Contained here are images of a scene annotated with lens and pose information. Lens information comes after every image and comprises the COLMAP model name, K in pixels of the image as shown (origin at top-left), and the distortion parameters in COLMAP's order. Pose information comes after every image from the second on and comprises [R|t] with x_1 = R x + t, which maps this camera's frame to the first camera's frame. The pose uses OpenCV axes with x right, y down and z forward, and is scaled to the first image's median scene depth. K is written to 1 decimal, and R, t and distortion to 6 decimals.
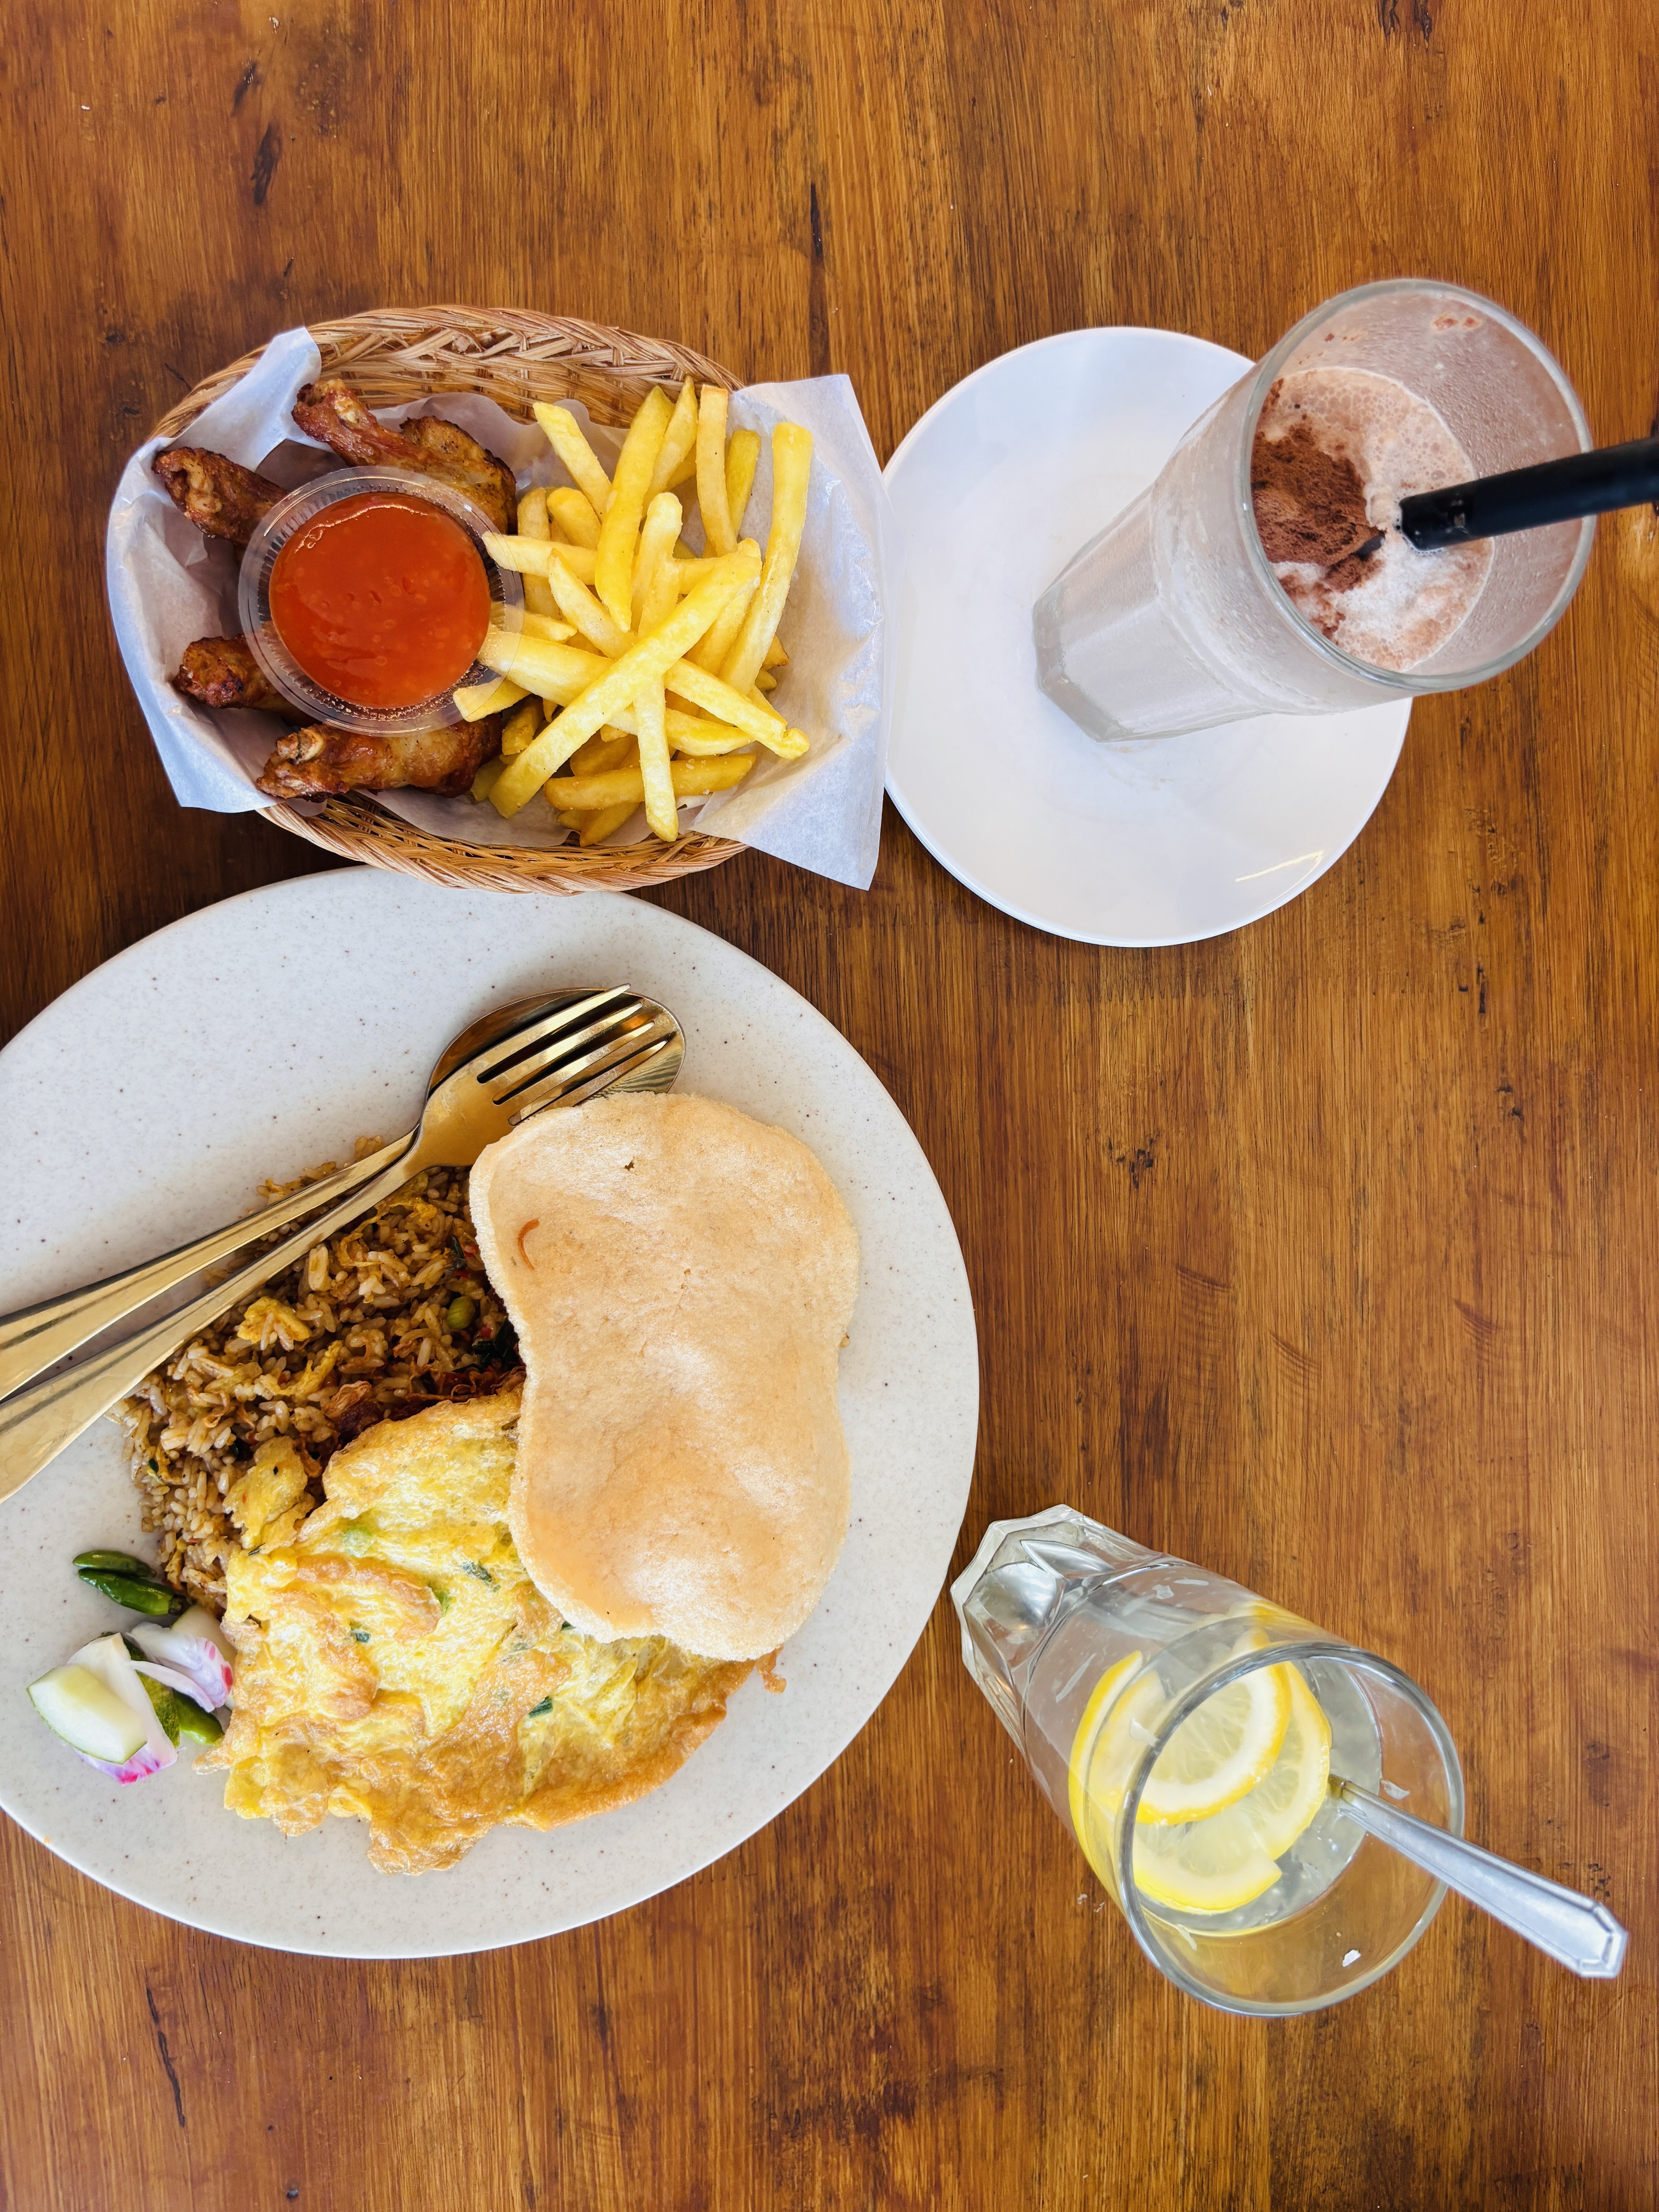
lens RADIAL K [[1676.9, 0, 817.0], [0, 1676.9, 1119.2], [0, 0, 1]] dist [-0.005115, -0.000165]
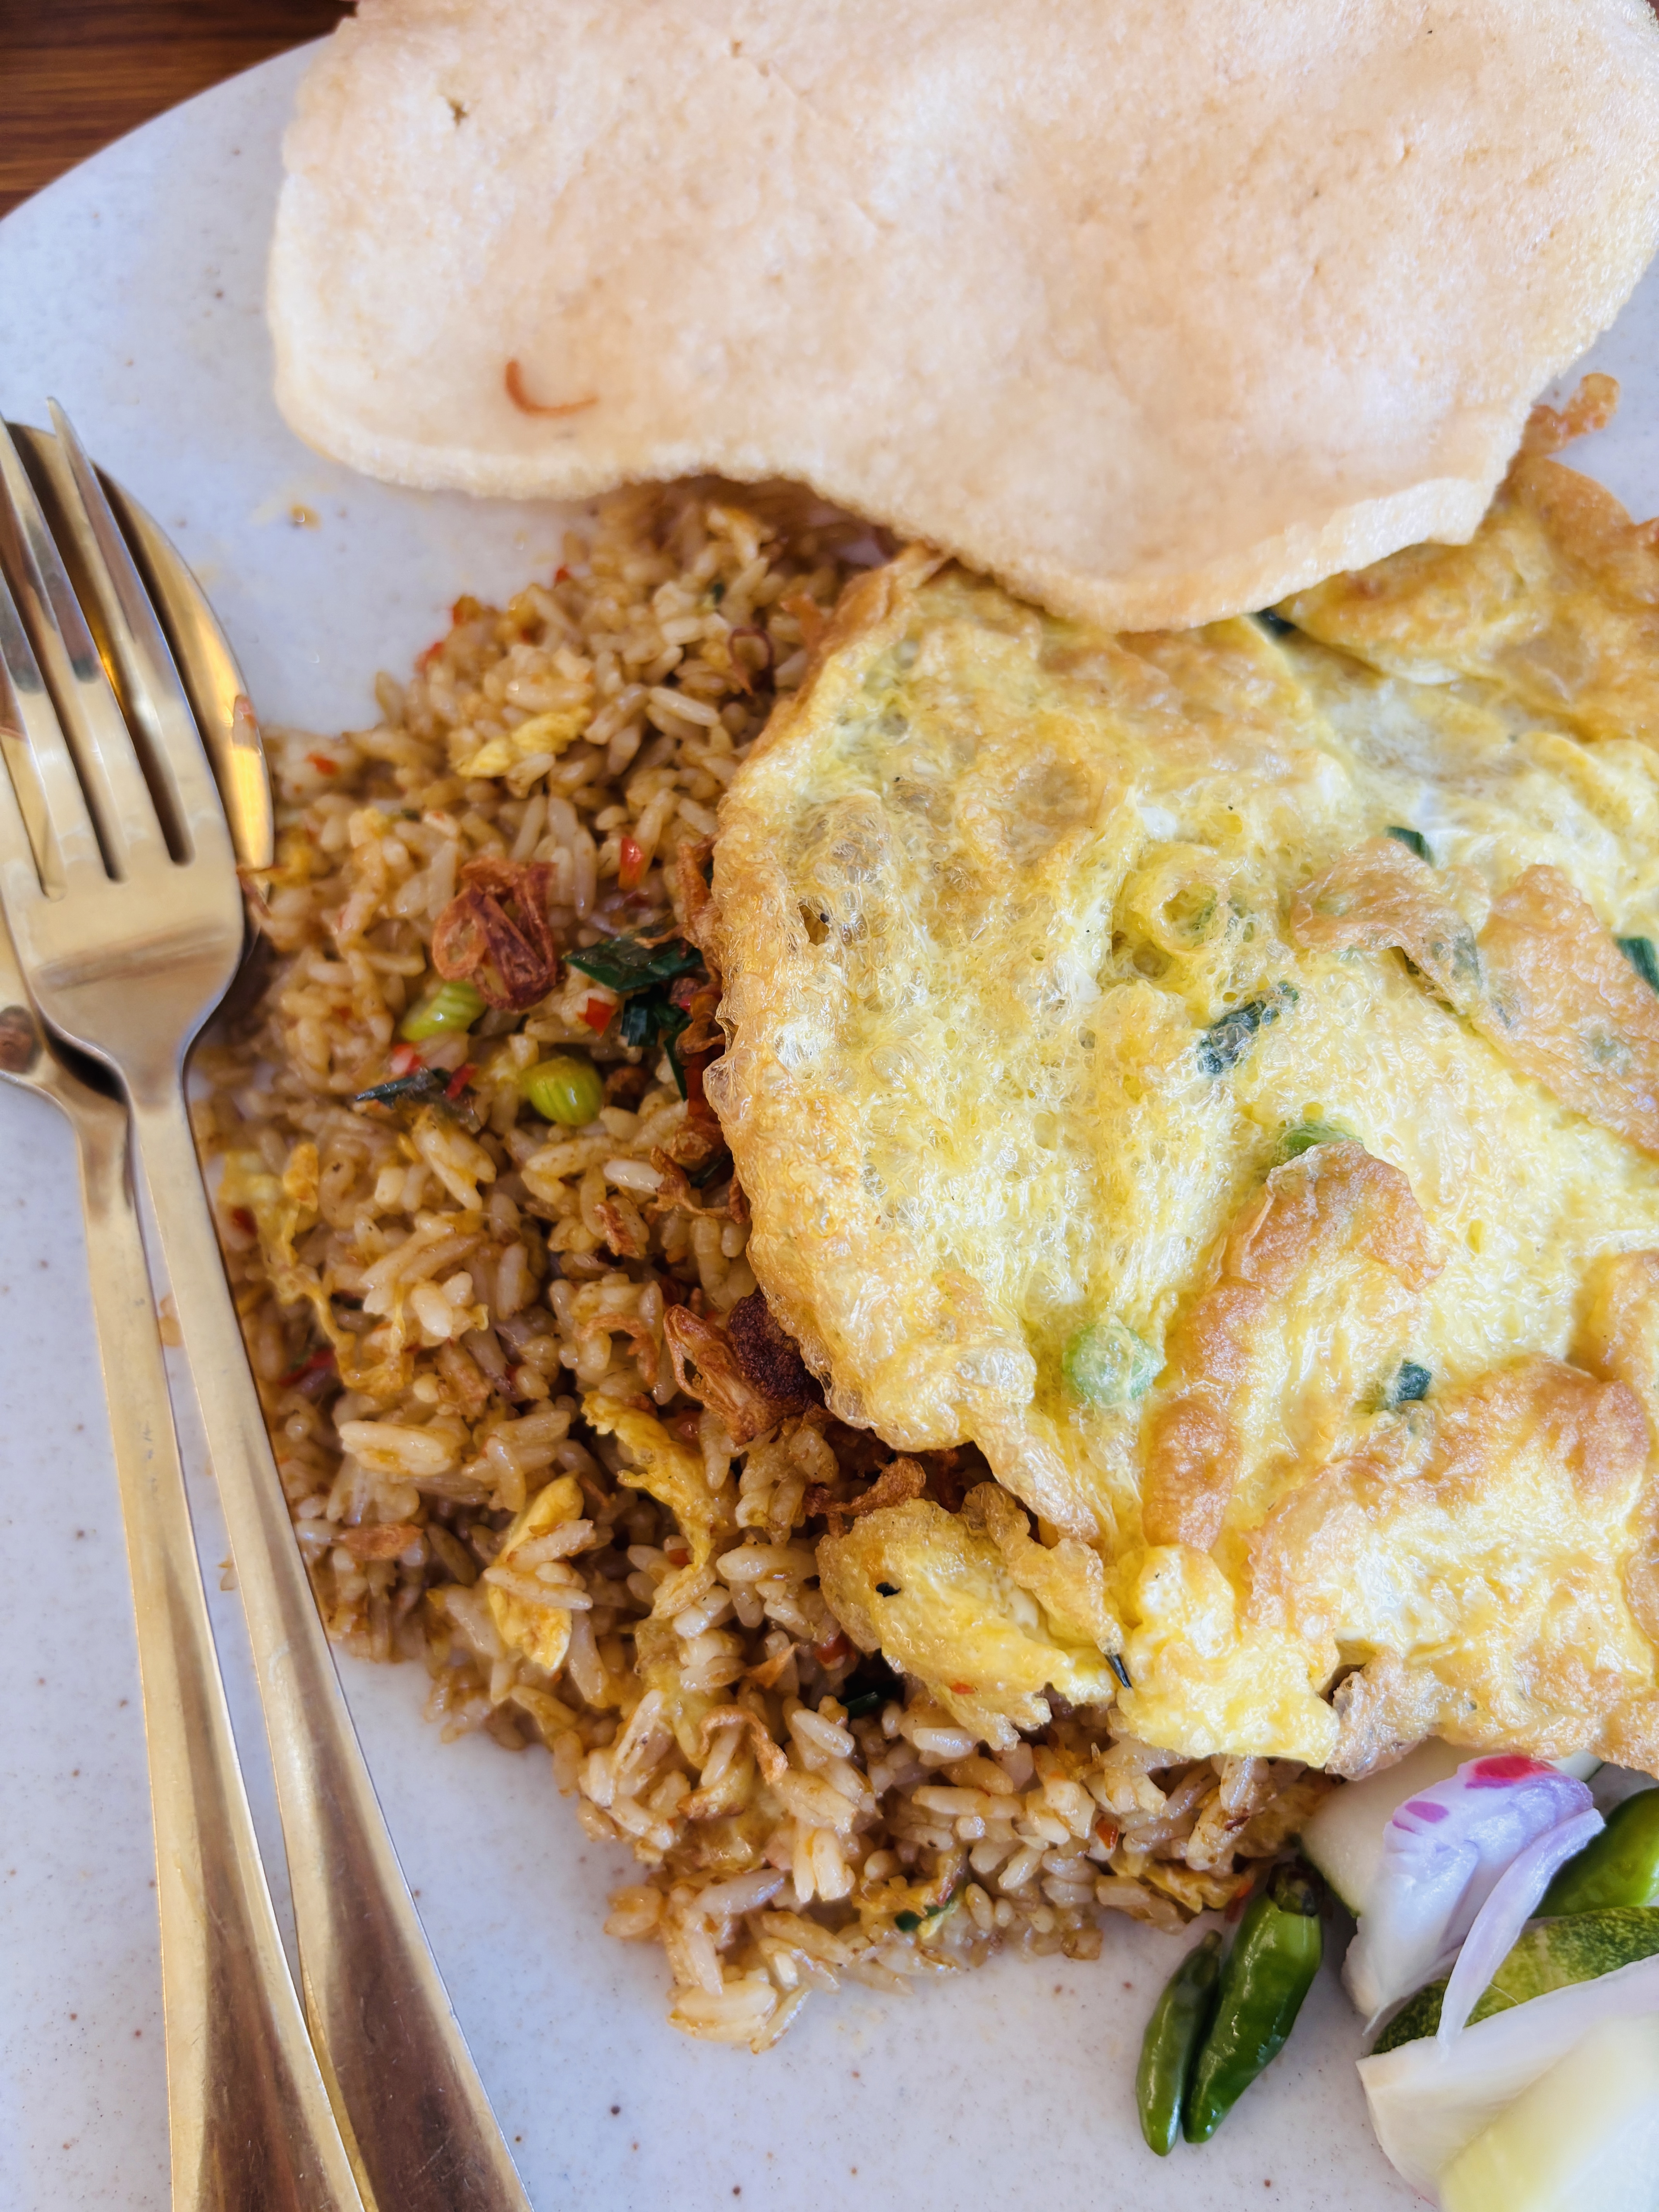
lens RADIAL K [[1724.0, 0, 829.5], [0, 1724.0, 1106.0], [0, 0, 1]] dist [0.001279, -0.067353]
pose [[0.040563, -0.998764, -0.028734, -0.211445], [0.994632, 0.043102, -0.094073, 0.222920], [0.095195, -0.024764, 0.995151, 0.641190]]
